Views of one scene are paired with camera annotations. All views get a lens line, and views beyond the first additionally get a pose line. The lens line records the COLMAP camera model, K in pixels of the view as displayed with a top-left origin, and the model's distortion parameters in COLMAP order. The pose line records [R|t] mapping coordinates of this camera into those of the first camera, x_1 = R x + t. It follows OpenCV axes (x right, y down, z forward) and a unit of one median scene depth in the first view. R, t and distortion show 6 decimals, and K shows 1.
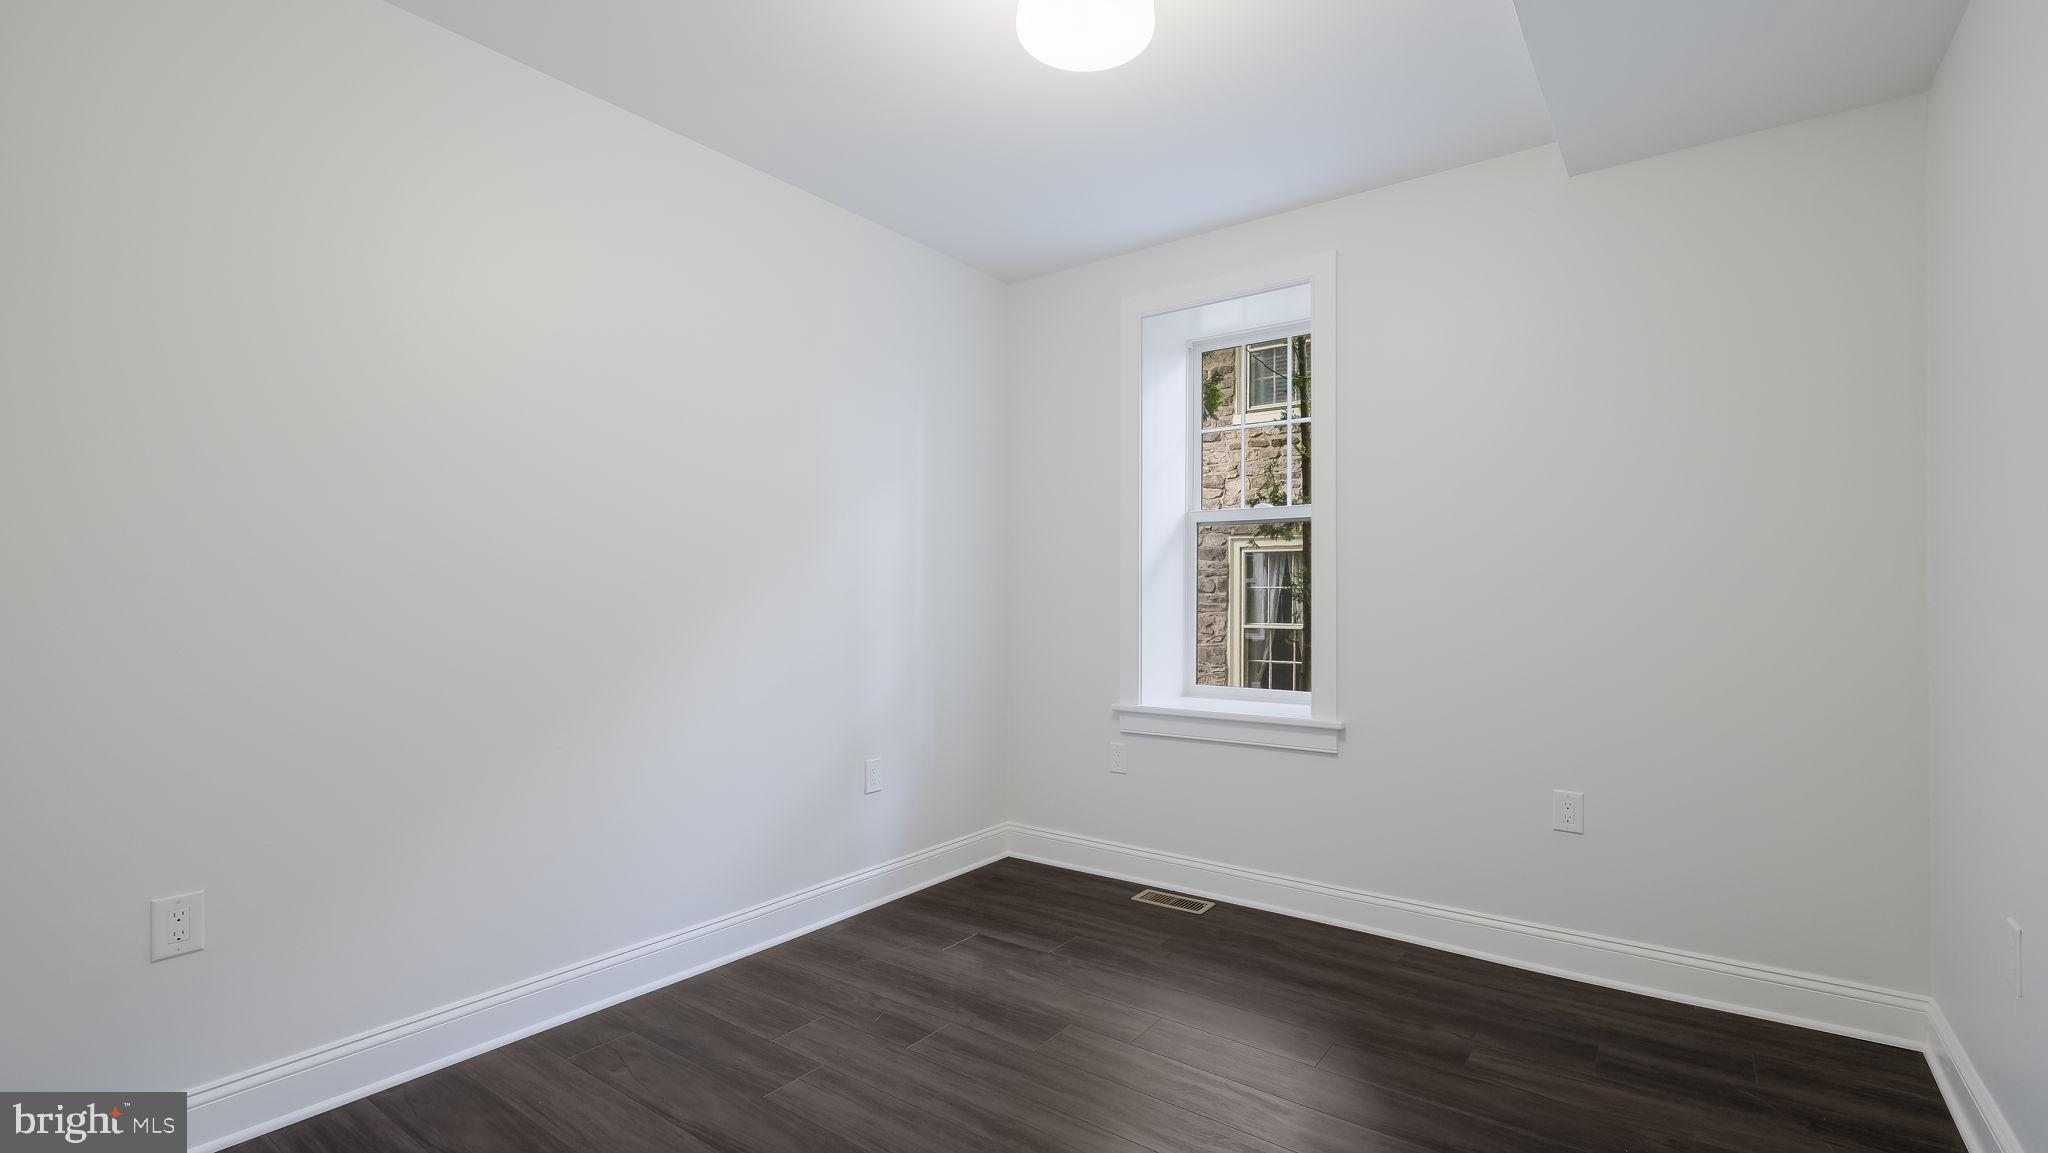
lens RADIAL K [[928.8, 0, 1023.6], [0, 928.8, 588.0], [0, 0, 1]] dist [-0.002121, -0.000321]
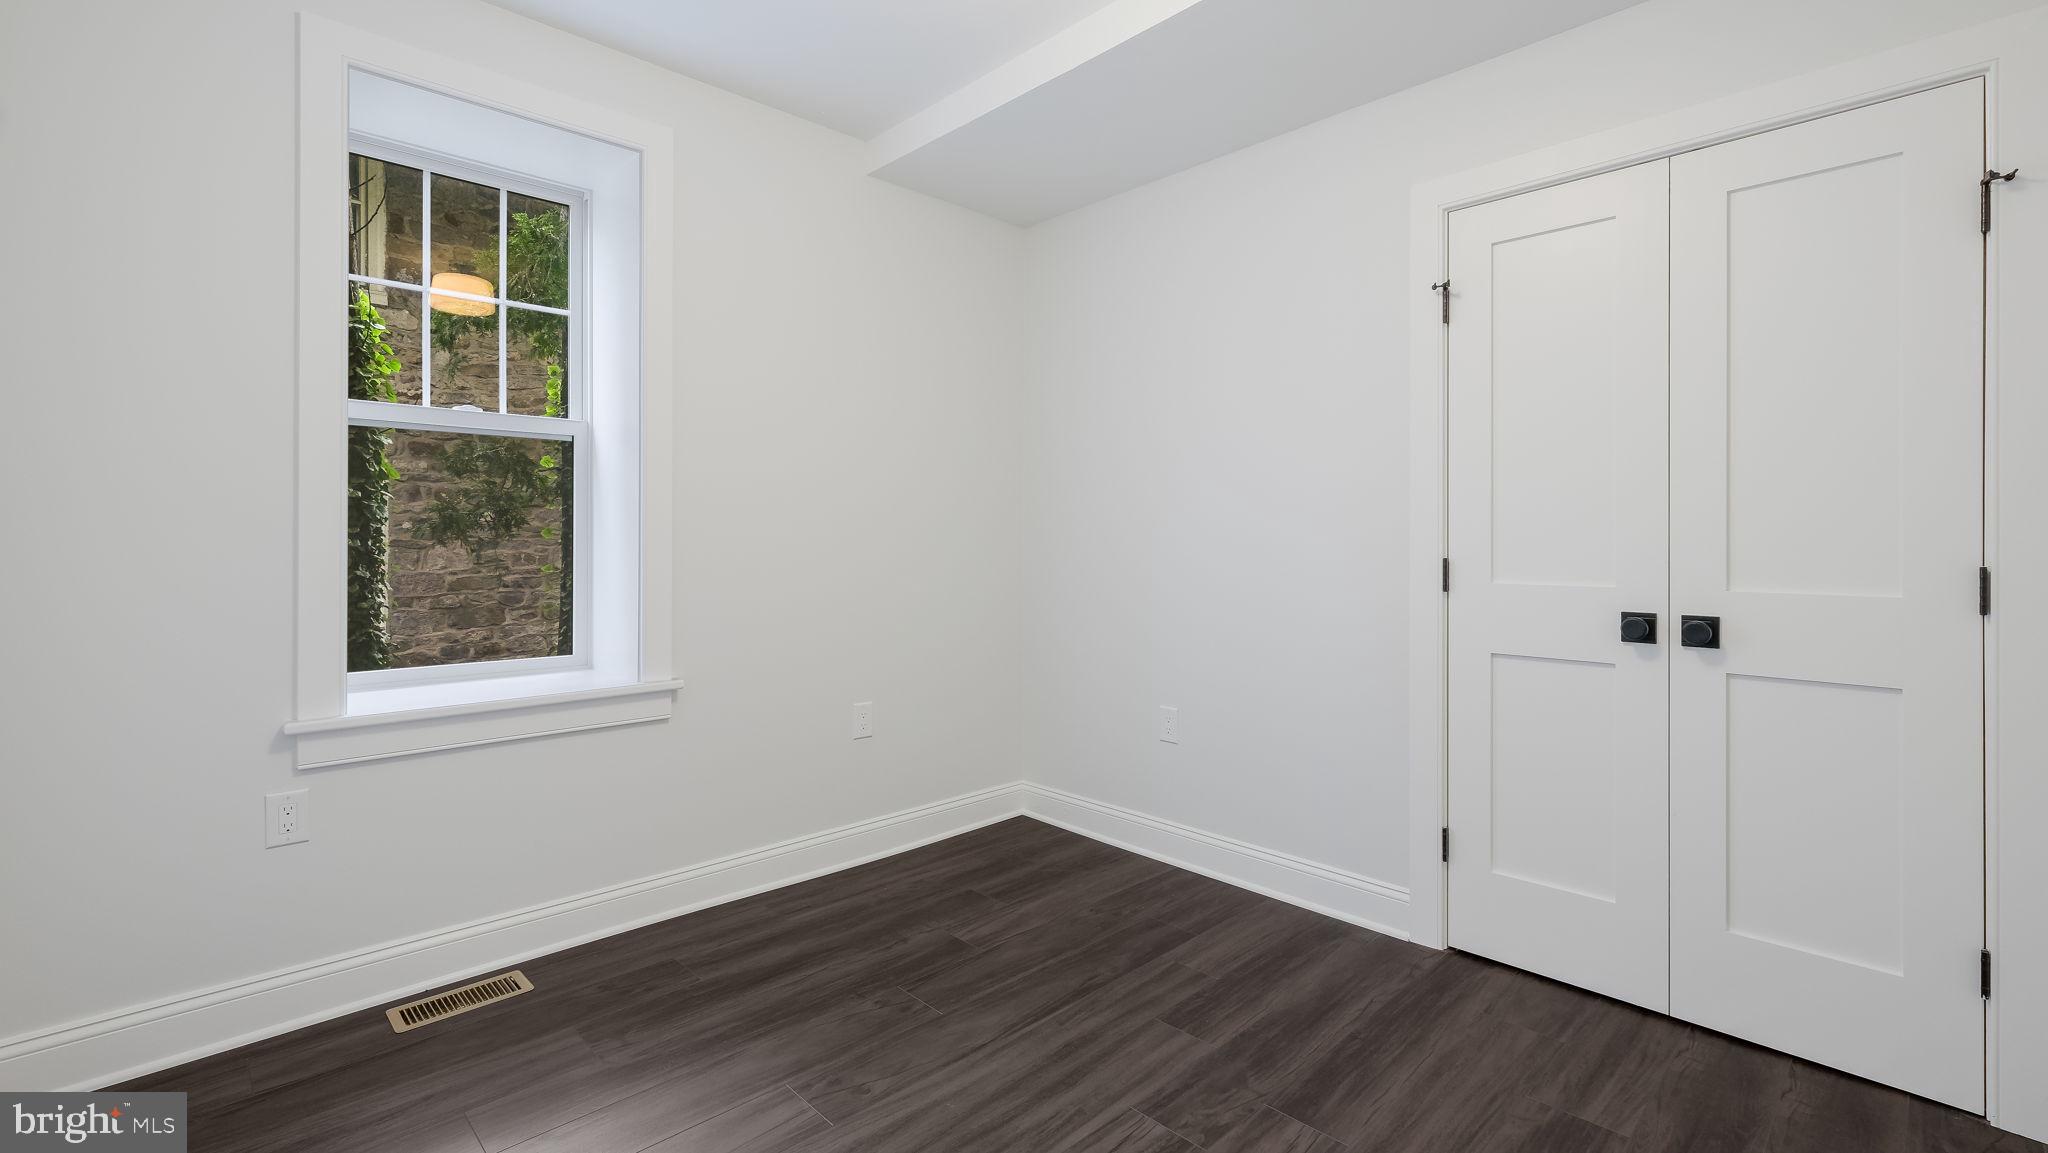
lens RADIAL K [[890.2, 0, 1016.4], [0, 890.2, 545.2], [0, 0, 1]] dist [0.002729, 0.000320]
pose [[0.168232, -0.000640, 0.985747, -0.463051], [0.001229, 0.999999, 0.000440, 0.021104], [-0.985747, 0.001138, 0.168233, 0.602349]]
